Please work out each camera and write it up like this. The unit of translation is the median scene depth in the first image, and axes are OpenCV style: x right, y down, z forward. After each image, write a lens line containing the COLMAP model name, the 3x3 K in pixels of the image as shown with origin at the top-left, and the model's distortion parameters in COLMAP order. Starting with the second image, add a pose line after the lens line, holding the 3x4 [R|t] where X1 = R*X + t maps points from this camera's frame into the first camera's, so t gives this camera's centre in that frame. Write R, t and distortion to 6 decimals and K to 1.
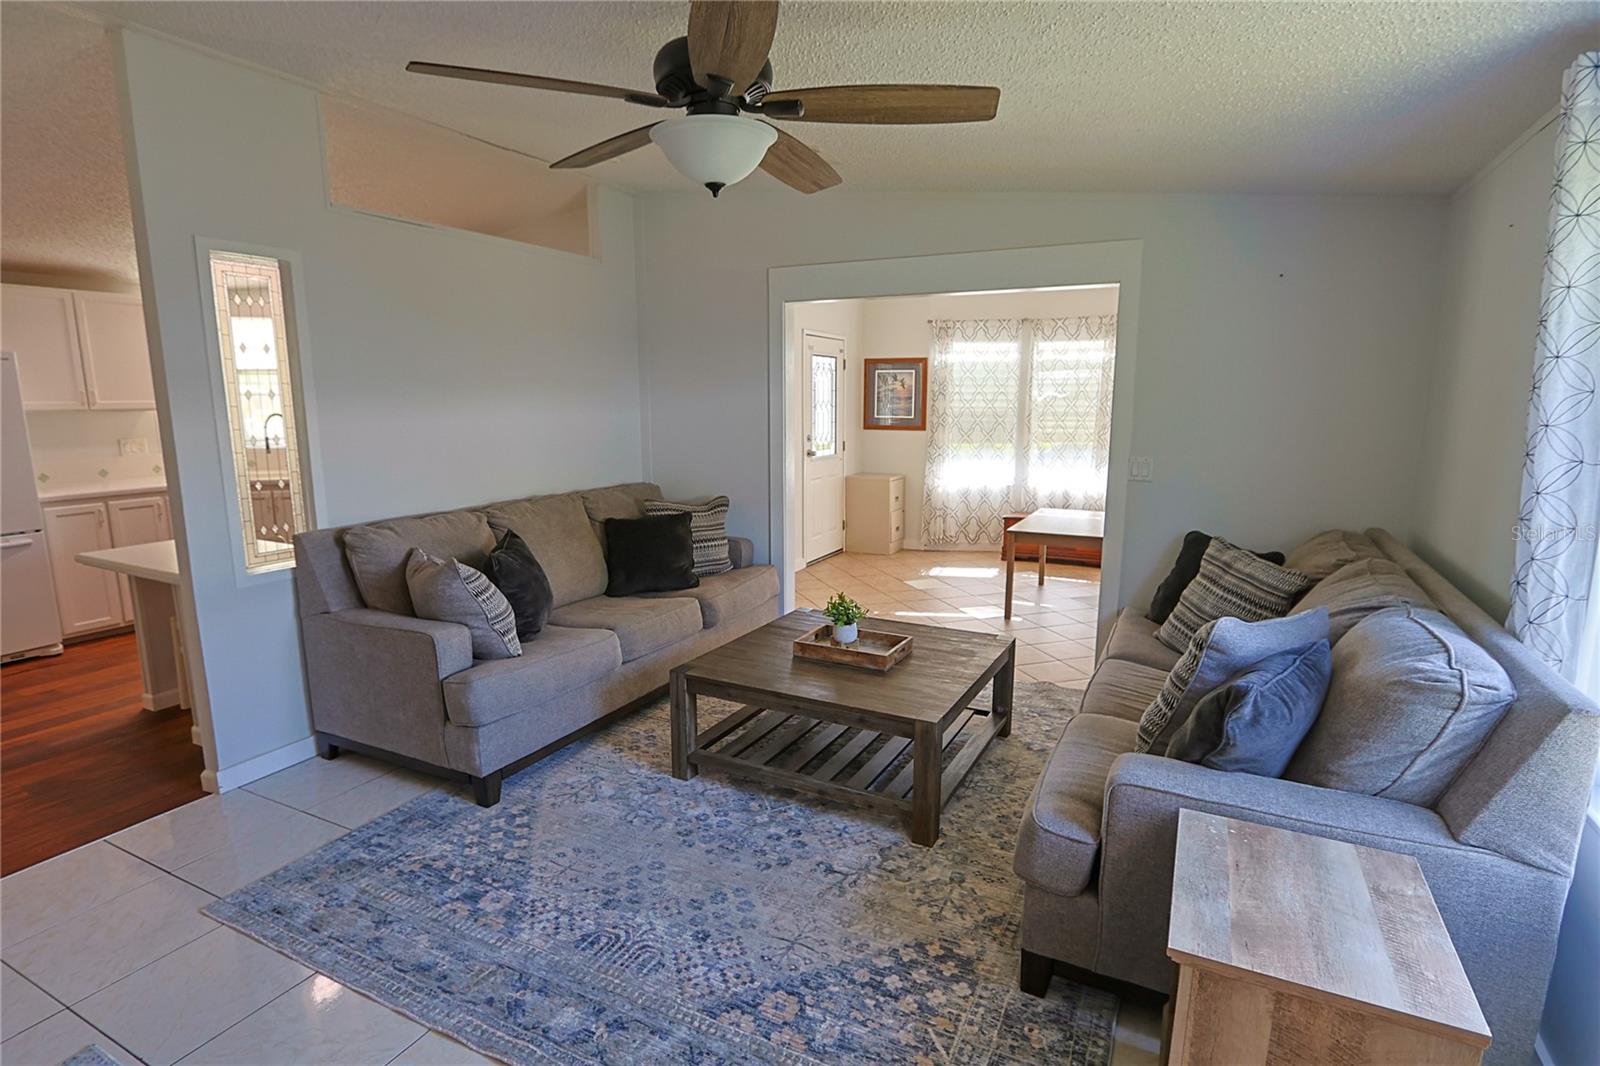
lens RADIAL K [[814.5, 0, 801.6], [0, 814.5, 540.9], [0, 0, 1]] dist [-0.020969, 0.003614]
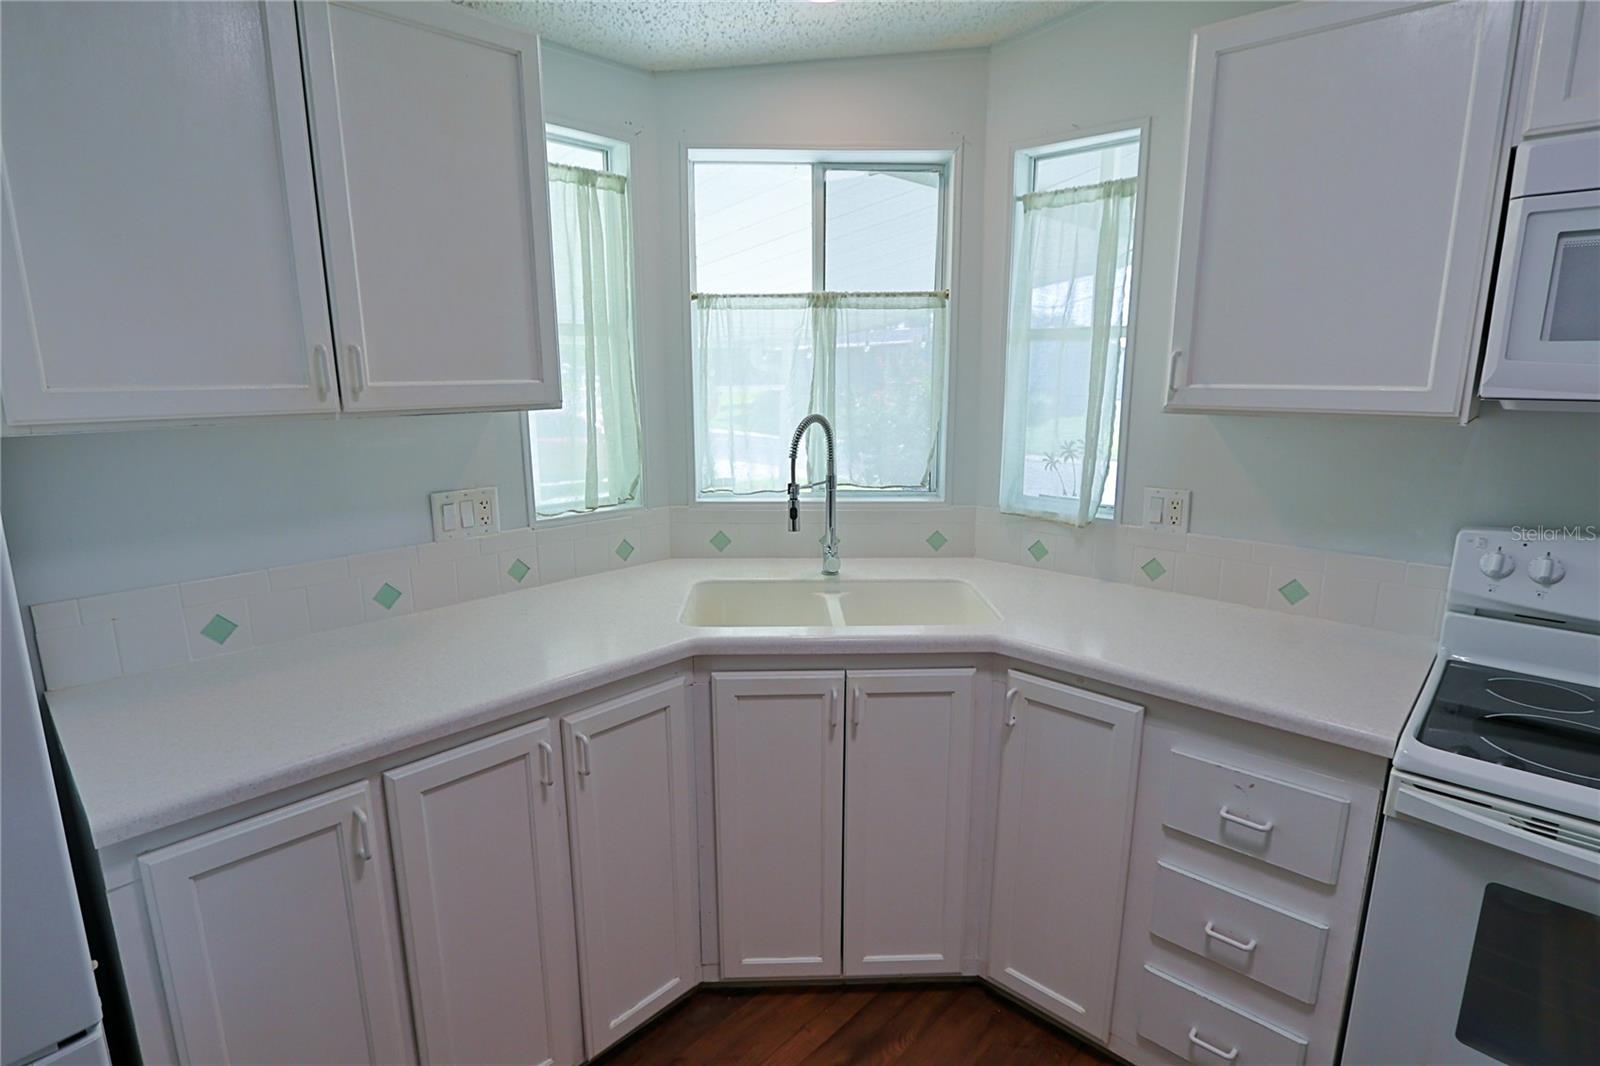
lens RADIAL K [[814.5, 0, 801.6], [0, 814.5, 540.9], [0, 0, 1]] dist [-0.020969, 0.003614]
pose [[0.960888, 0.056673, -0.271075, -0.915325], [-0.047730, 0.998080, 0.039478, -0.192706], [0.272791, -0.024996, 0.961748, 1.078740]]
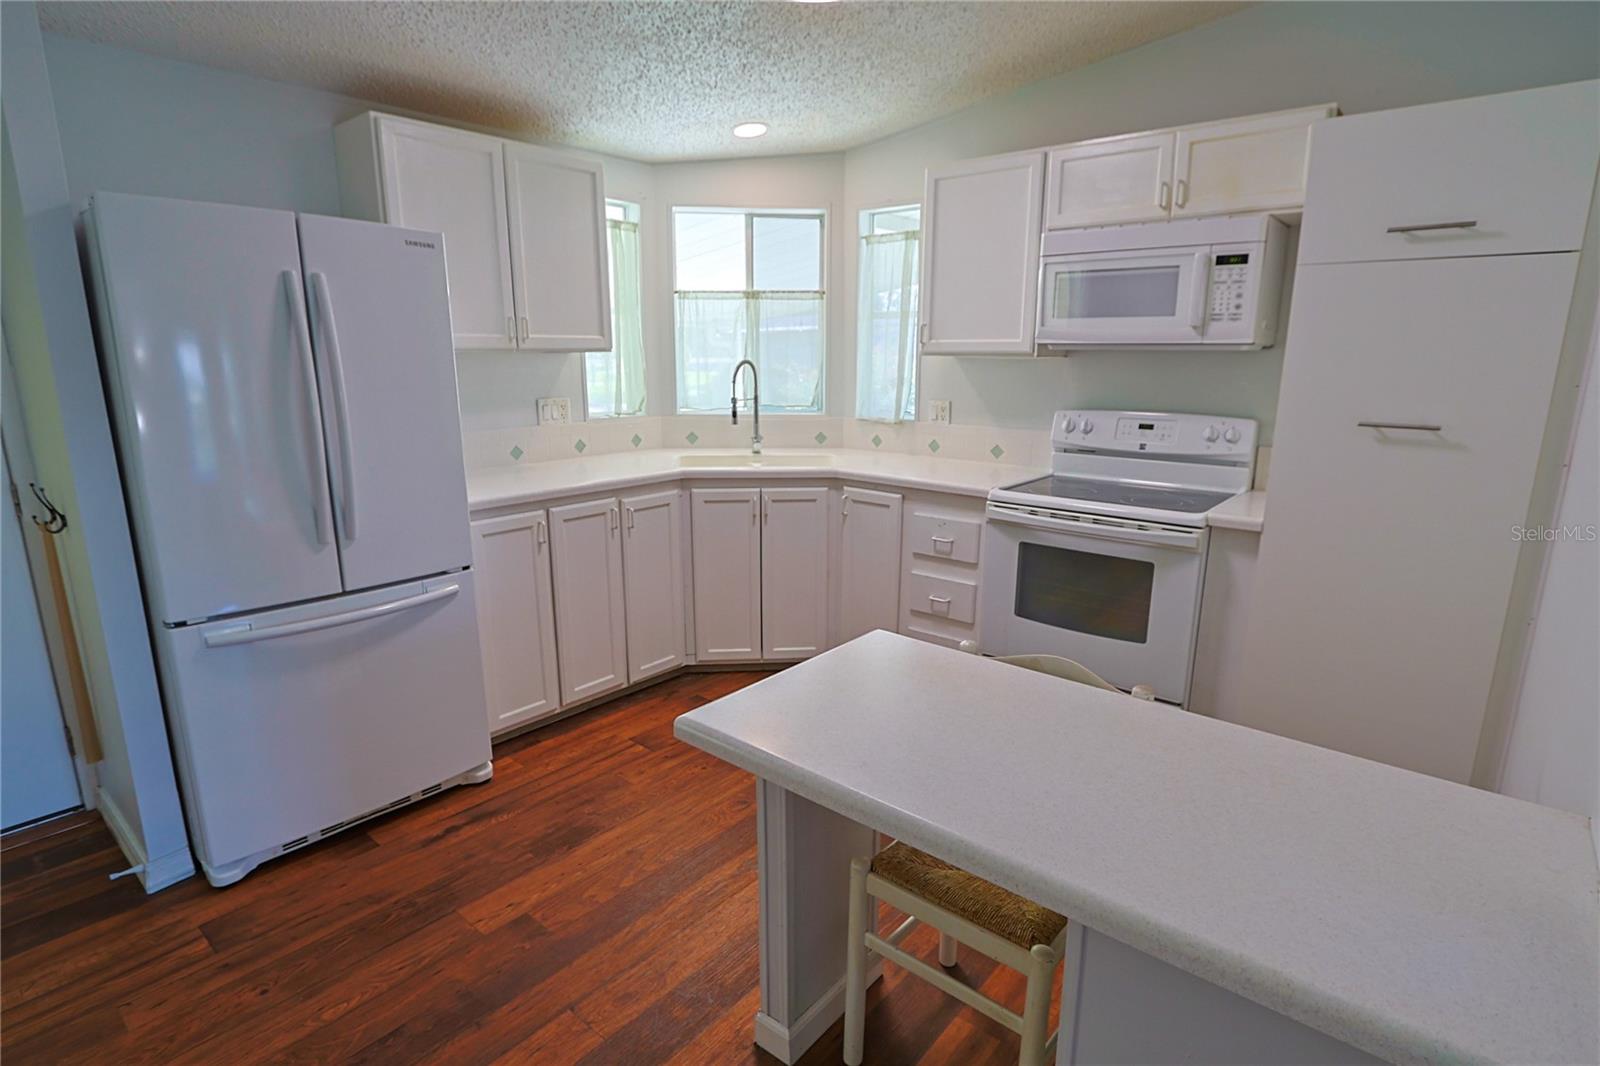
lens RADIAL K [[814.5, 0, 801.6], [0, 814.5, 540.9], [0, 0, 1]] dist [-0.020969, 0.003614]
pose [[0.975035, 0.054611, -0.215230, -0.763858], [-0.043636, 0.997509, 0.055421, -0.090271], [0.217720, -0.044645, 0.974990, 0.635709]]
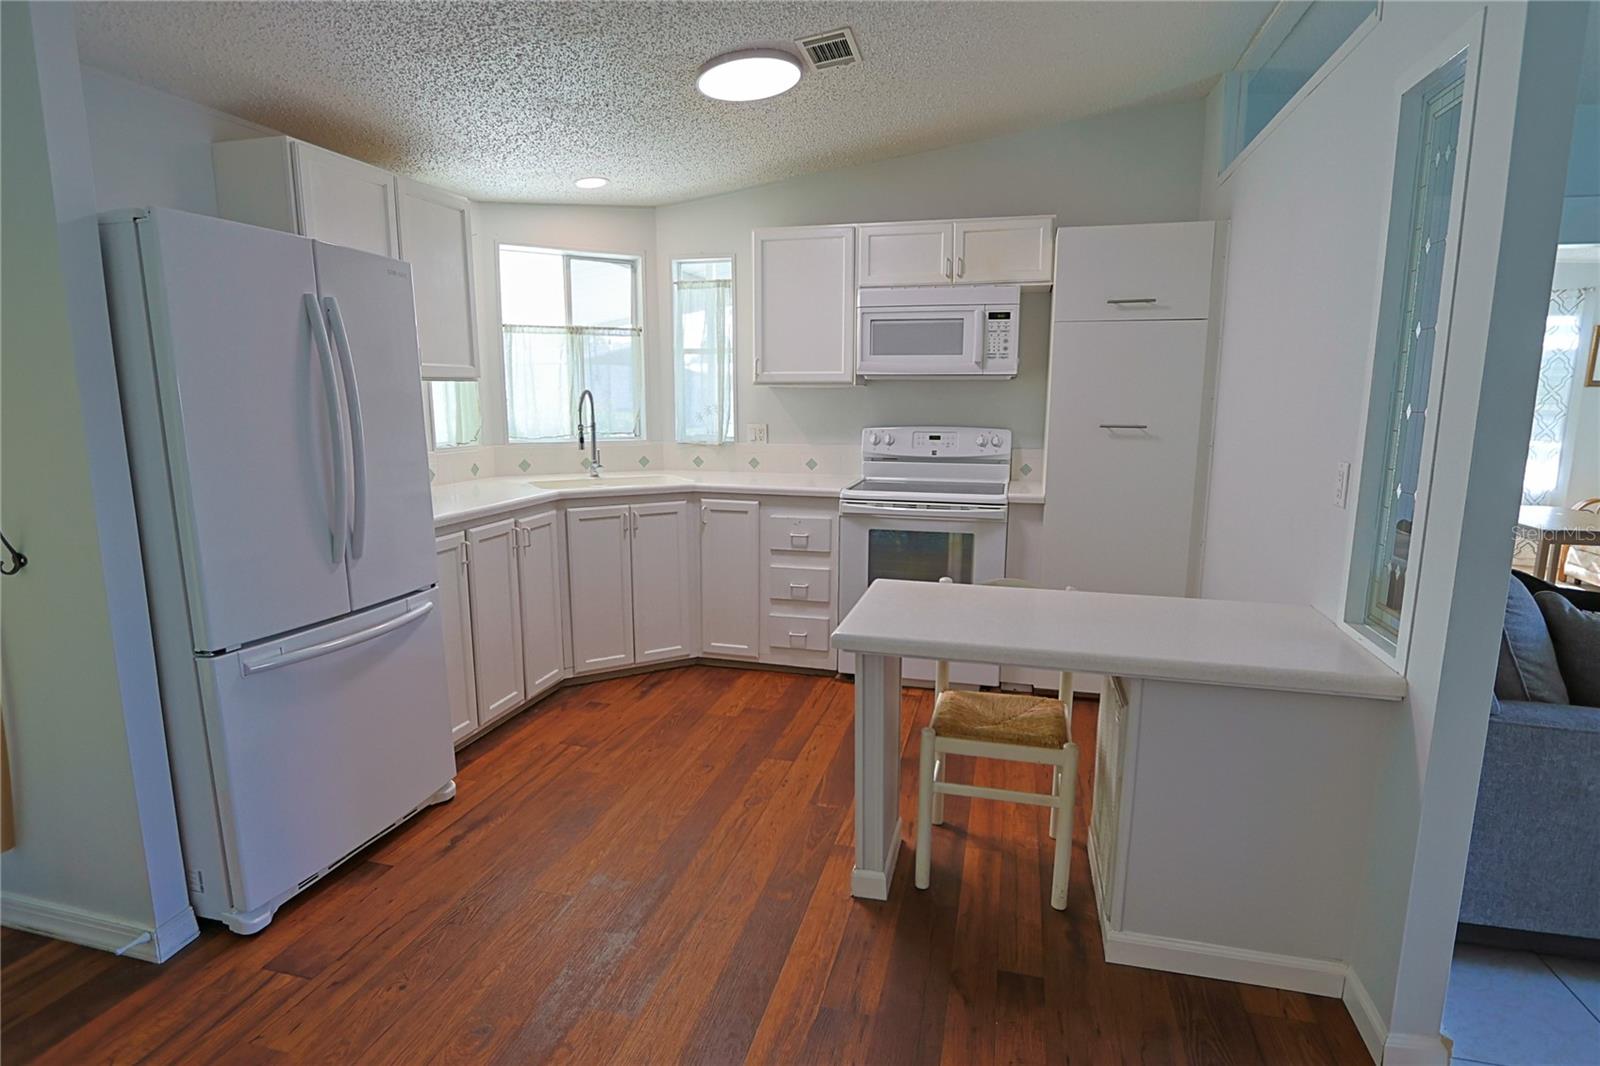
lens RADIAL K [[832.9, 0, 800.0], [0, 832.9, 533.0], [0, 0, 1]] dist [-0.018078, 0.000679]
pose [[0.976188, -0.032836, 0.214427, -1.034673], [0.035146, 0.999358, -0.006971, -0.045355], [-0.214060, 0.014341, 0.976715, 0.468607]]
